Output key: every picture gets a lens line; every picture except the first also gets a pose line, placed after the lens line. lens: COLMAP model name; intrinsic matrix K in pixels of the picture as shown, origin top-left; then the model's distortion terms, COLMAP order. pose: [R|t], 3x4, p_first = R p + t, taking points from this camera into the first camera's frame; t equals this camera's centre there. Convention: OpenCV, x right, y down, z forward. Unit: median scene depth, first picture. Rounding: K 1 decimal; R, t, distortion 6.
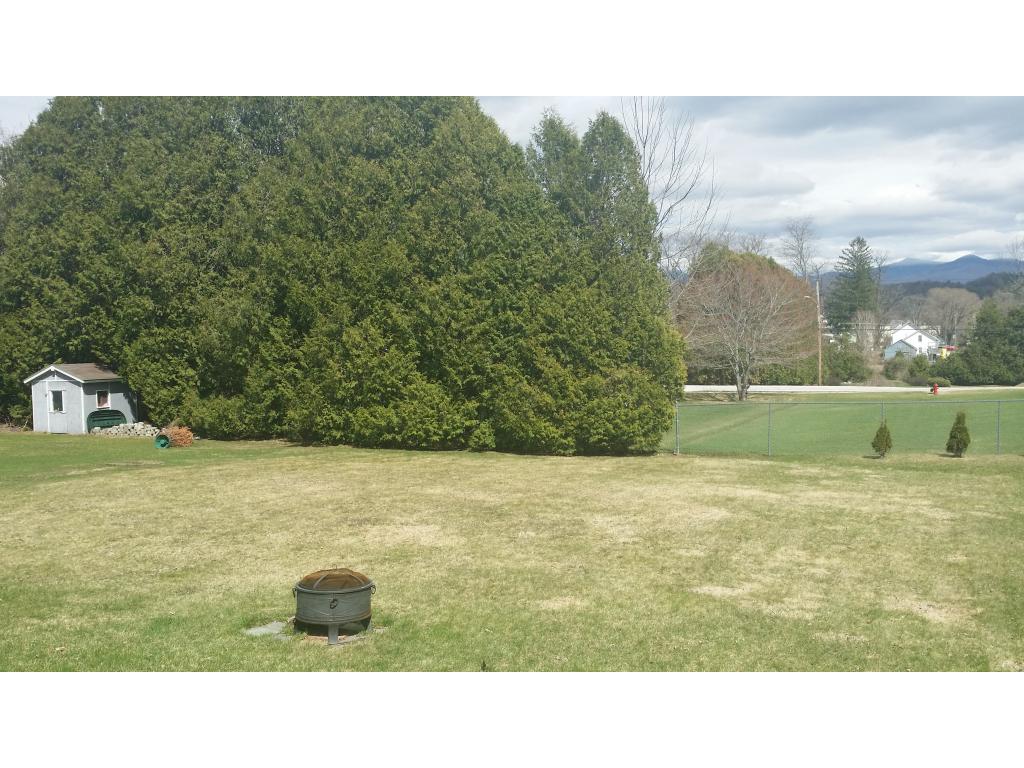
lens RADIAL K [[940.5, 0, 506.4], [0, 940.5, 412.0], [0, 0, 1]] dist [0.157506, -0.344665]
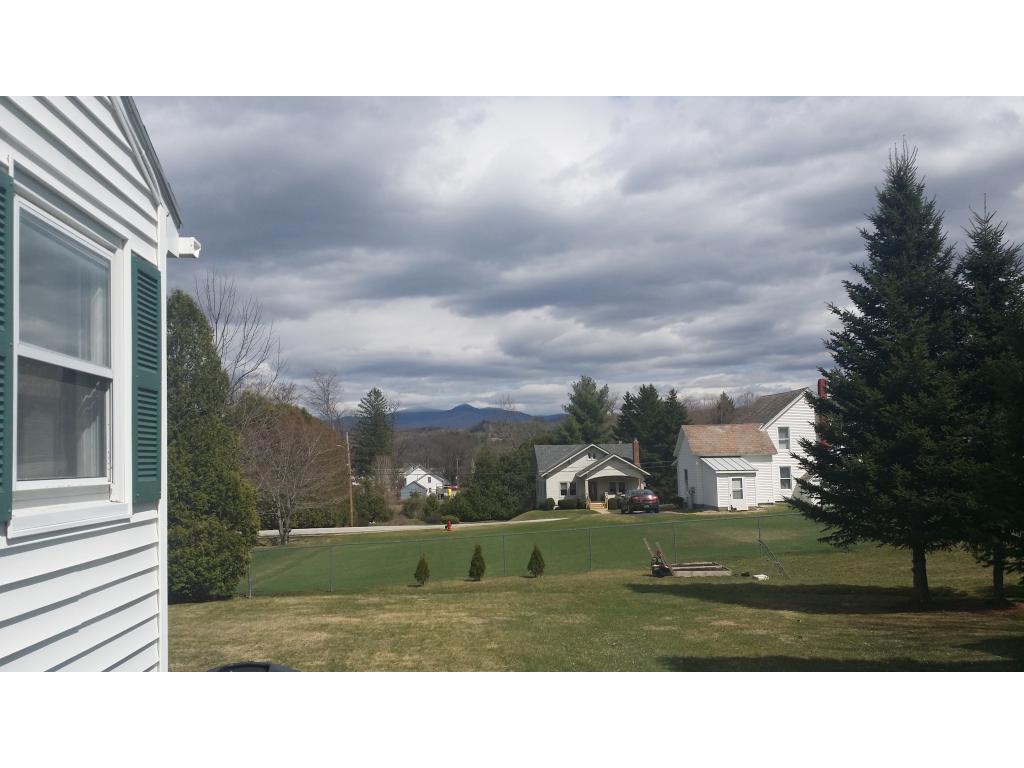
lens RADIAL K [[940.5, 0, 506.4], [0, 940.5, 412.0], [0, 0, 1]] dist [0.157506, -0.344665]
pose [[0.882371, 0.021183, 0.470077, -0.082863], [0.049408, 0.989293, -0.137324, -0.000772], [-0.467953, 0.144397, 0.871877, -0.135960]]
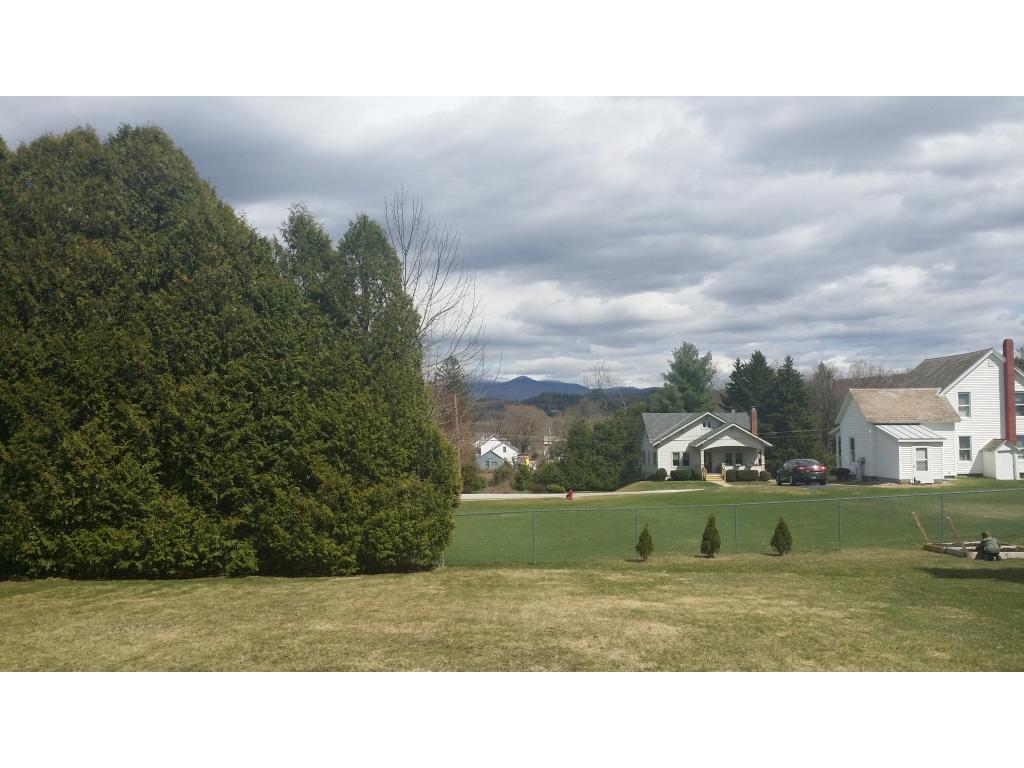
lens RADIAL K [[940.5, 0, 506.4], [0, 940.5, 412.0], [0, 0, 1]] dist [0.157506, -0.344665]
pose [[0.912562, 0.019142, 0.408490, -0.162166], [0.028299, 0.993553, -0.109778, -0.004614], [-0.407957, 0.111739, 0.906137, 0.086044]]
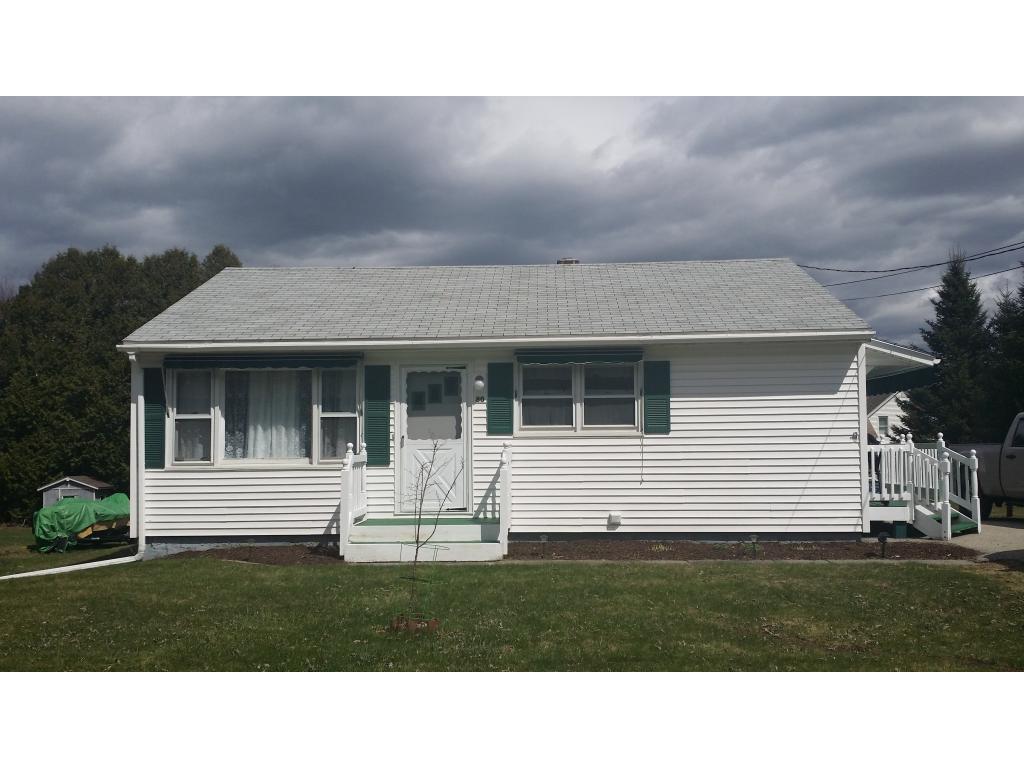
lens RADIAL K [[940.5, 0, 506.4], [0, 940.5, 412.0], [0, 0, 1]] dist [0.157506, -0.344665]
pose [[0.922295, 0.020316, 0.385953, -0.512288], [0.030406, 0.991708, -0.124861, 0.057337], [-0.385290, 0.126894, 0.914030, -0.578923]]
